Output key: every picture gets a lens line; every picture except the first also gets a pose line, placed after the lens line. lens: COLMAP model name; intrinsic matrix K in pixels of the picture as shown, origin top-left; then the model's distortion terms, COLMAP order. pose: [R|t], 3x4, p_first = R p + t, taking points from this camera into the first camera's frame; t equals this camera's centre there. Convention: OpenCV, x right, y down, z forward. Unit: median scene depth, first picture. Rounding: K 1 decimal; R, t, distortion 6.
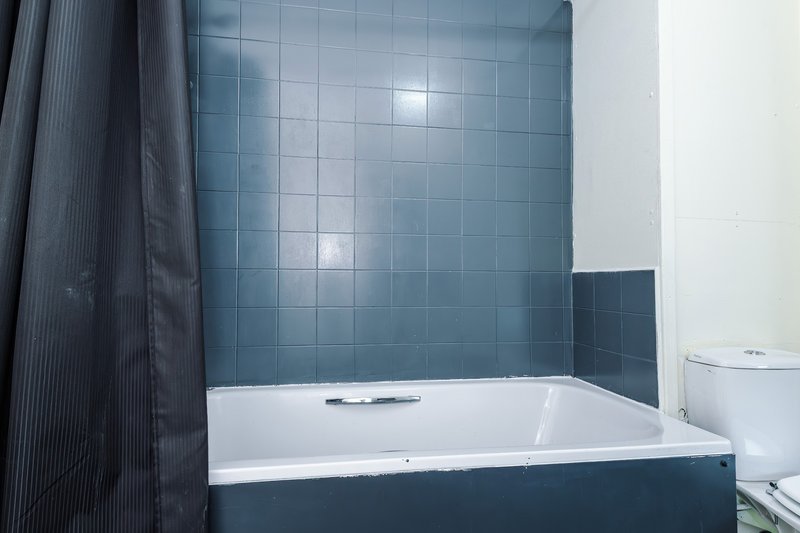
lens RADIAL K [[397.6, 0, 381.3], [0, 397.6, 266.9], [0, 0, 1]] dist [0.001684, -0.000069]
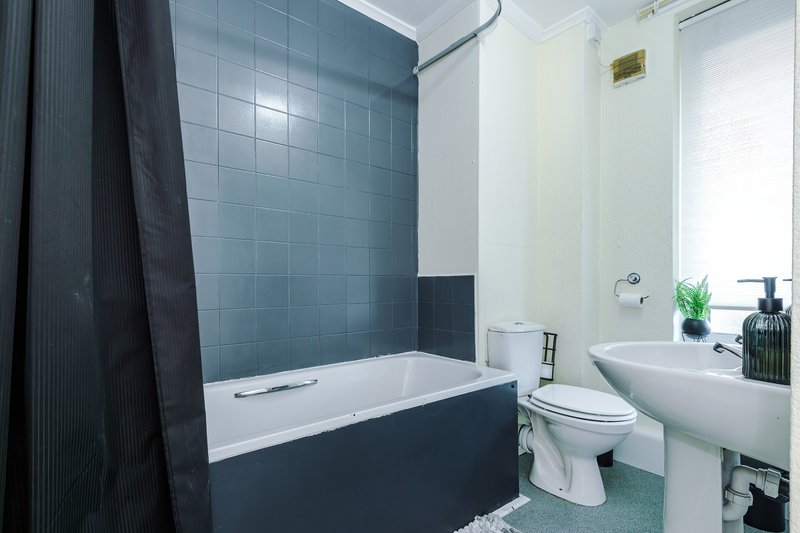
lens RADIAL K [[375.0, 0, 398.1], [0, 375.0, 283.0], [0, 0, 1]] dist [0.000634, -0.000293]
pose [[0.862530, -0.007162, 0.505955, -0.316022], [-0.009564, 0.999490, 0.030453, -0.003932], [-0.505915, -0.031105, 0.862022, -0.120604]]
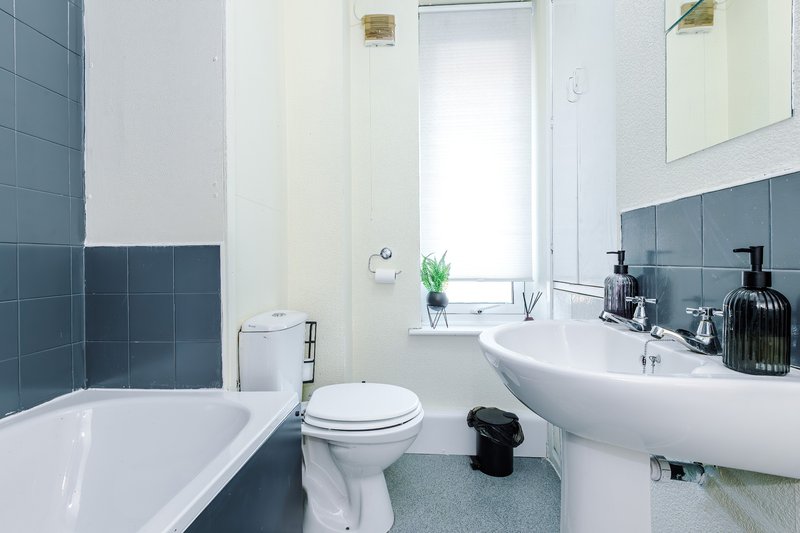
lens RADIAL K [[369.8, 0, 401.6], [0, 369.8, 258.1], [0, 0, 1]] dist [0.022993, -0.013235]
pose [[0.190187, -0.005728, 0.981731, -0.107591], [-0.024394, 0.999647, 0.010558, 0.018589], [-0.981445, -0.025956, 0.189980, 0.396109]]
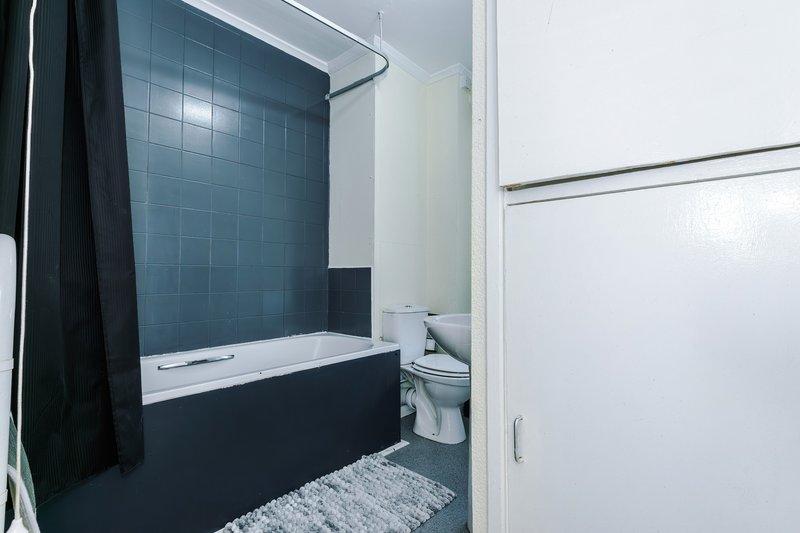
lens RADIAL K [[378.2, 0, 401.8], [0, 378.2, 262.4], [0, 0, 1]] dist [0.000646, 0.000010]
pose [[0.757109, 0.018734, 0.653020, -0.400972], [-0.019423, 0.999792, -0.006163, -0.007799], [-0.653000, -0.008018, 0.757316, -0.489273]]
